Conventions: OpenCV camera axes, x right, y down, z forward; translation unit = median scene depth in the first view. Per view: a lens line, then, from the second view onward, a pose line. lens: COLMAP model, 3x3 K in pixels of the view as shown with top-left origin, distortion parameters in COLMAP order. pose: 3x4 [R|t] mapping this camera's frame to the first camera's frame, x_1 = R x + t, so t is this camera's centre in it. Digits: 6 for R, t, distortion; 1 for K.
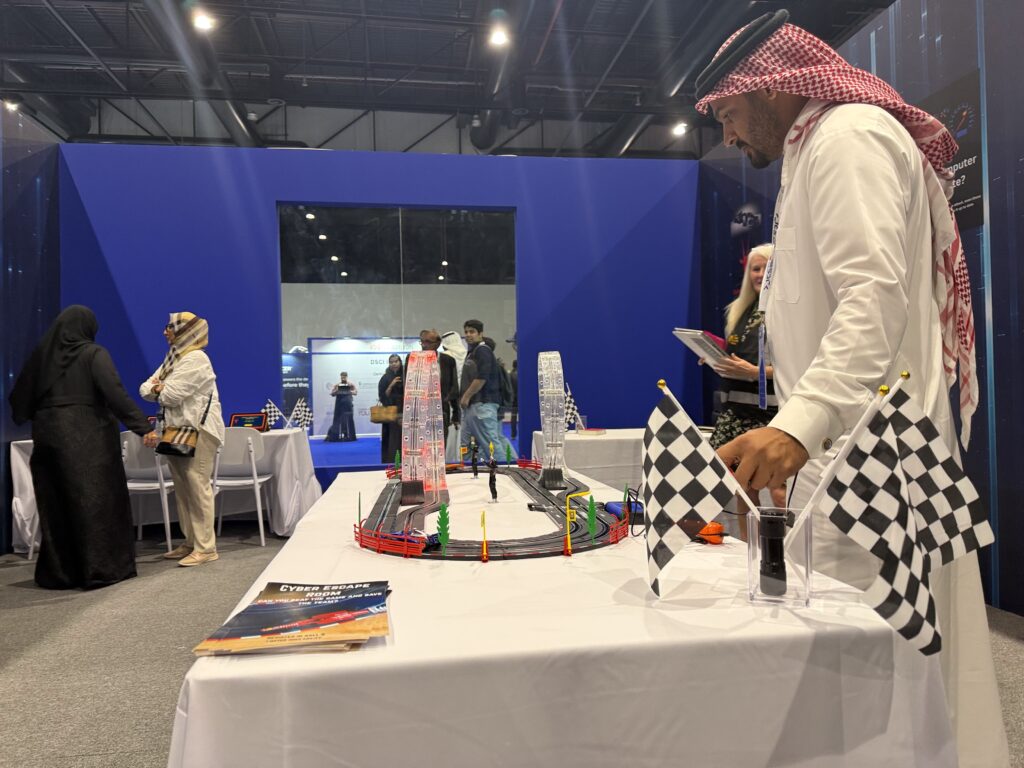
lens RADIAL K [[742.0, 0, 512.0], [0, 742.0, 384.0], [0, 0, 1]] dist [-0.007237, -0.009531]
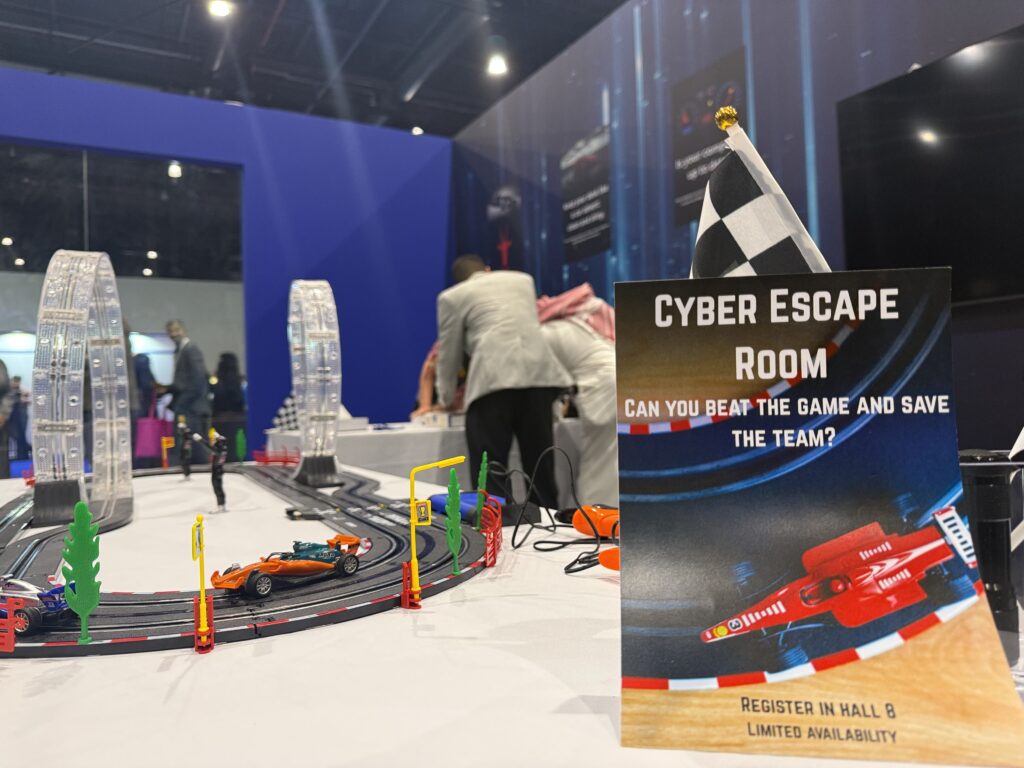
lens RADIAL K [[742.0, 0, 512.0], [0, 742.0, 384.0], [0, 0, 1]] dist [-0.007237, -0.009531]
pose [[0.936913, -0.006821, 0.349496, -0.011661], [0.013955, 0.999742, -0.017897, 0.065190], [-0.349284, 0.021645, 0.936767, 0.337888]]
